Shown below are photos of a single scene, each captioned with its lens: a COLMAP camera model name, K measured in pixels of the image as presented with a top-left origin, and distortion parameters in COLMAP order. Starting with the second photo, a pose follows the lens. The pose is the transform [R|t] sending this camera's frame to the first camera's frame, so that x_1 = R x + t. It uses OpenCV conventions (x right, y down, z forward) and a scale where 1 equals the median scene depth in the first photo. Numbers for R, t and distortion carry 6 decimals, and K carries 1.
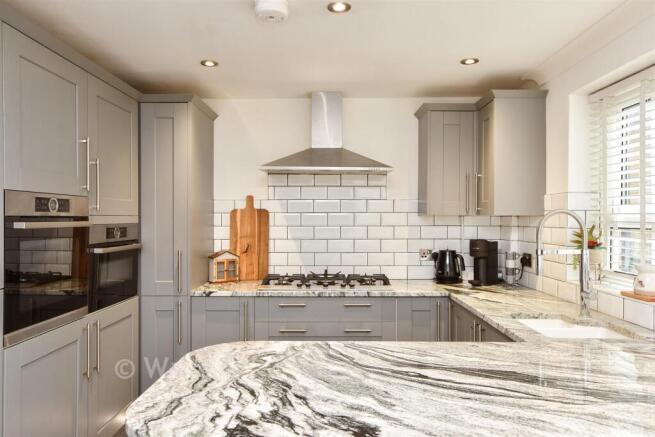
lens RADIAL K [[458.4, 0, 327.5], [0, 458.4, 218.5], [0, 0, 1]] dist [-0.001932, -0.000646]
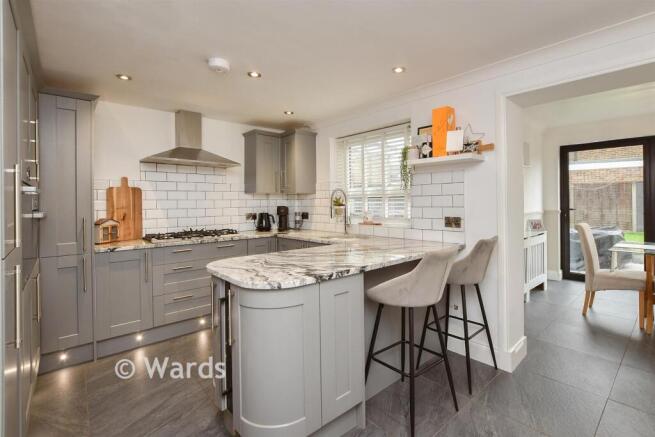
lens RADIAL K [[310.0, 0, 335.3], [0, 310.0, 202.9], [0, 0, 1]] dist [-0.036716, 0.000075]
pose [[0.726987, -0.005773, 0.686627, -0.353999], [0.008953, 0.999959, -0.001072, 0.033300], [-0.686593, 0.006926, 0.727009, -0.066064]]
